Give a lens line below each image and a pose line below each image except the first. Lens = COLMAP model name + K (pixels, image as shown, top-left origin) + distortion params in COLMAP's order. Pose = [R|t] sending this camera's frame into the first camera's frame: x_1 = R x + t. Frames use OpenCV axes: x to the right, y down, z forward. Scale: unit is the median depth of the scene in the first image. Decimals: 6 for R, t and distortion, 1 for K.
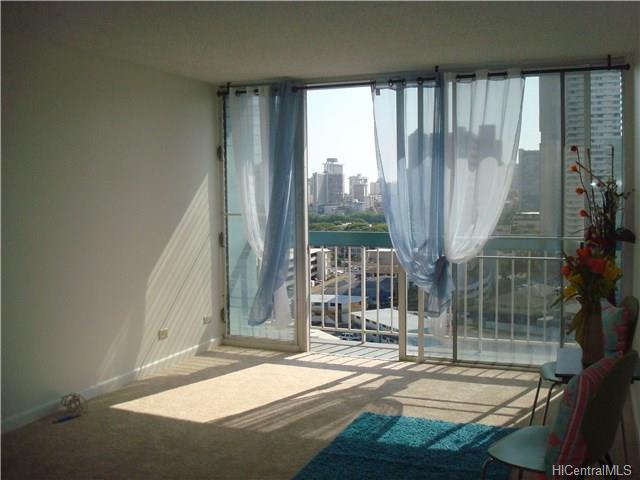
lens RADIAL K [[666.1, 0, 319.5], [0, 666.1, 228.9], [0, 0, 1]] dist [-0.069783, -0.114030]
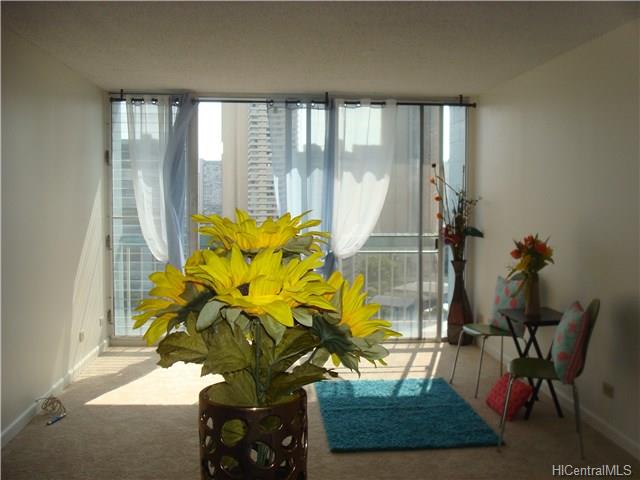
lens RADIAL K [[667.8, 0, 320.0], [0, 667.8, 240.0], [0, 0, 1]] dist [-0.105558, -0.025461]
pose [[0.891728, -0.013262, 0.452377, -0.375501], [0.012451, 0.999911, 0.004769, 0.013569], [-0.452400, 0.001380, 0.891814, -0.057034]]
